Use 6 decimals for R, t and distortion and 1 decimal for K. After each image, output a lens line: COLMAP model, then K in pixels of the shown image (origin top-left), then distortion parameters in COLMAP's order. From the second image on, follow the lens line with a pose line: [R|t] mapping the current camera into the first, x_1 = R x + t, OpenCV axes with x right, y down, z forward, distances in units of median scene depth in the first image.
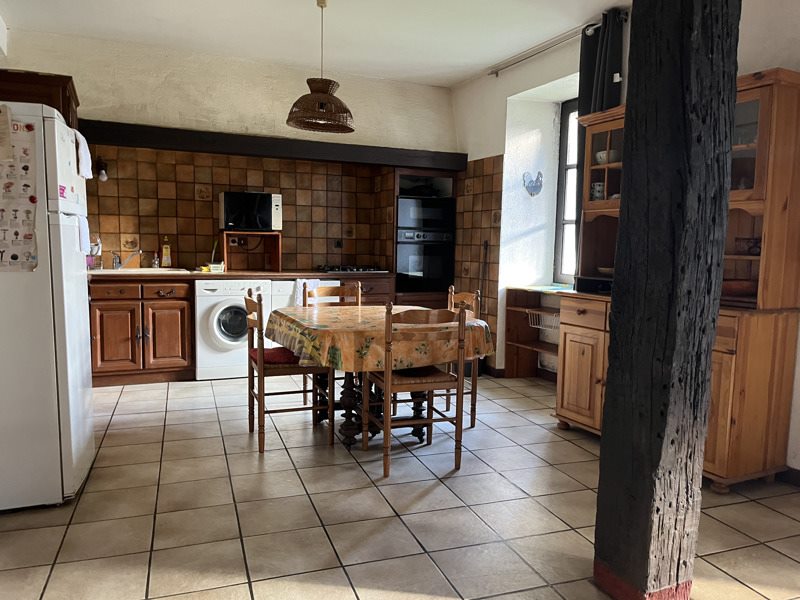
lens RADIAL K [[601.4, 0, 399.5], [0, 601.4, 300.9], [0, 0, 1]] dist [0.029908, 0.000567]
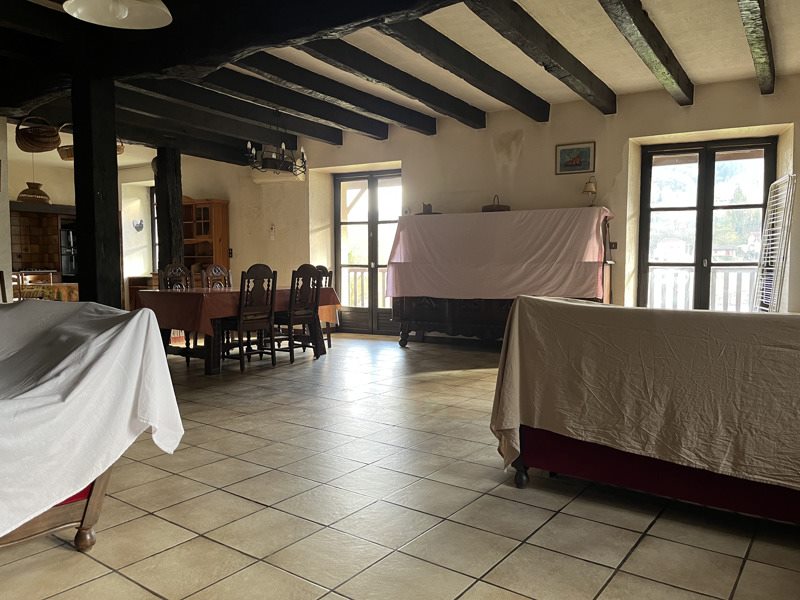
lens RADIAL K [[601.4, 0, 401.2], [0, 601.4, 300.9], [0, 0, 1]] dist [0.029908, 0.000567]
pose [[0.821850, -0.053735, 0.567163, -0.225179], [0.071104, 0.997432, -0.008533, 0.142797], [-0.565249, 0.047340, 0.823561, -1.187802]]
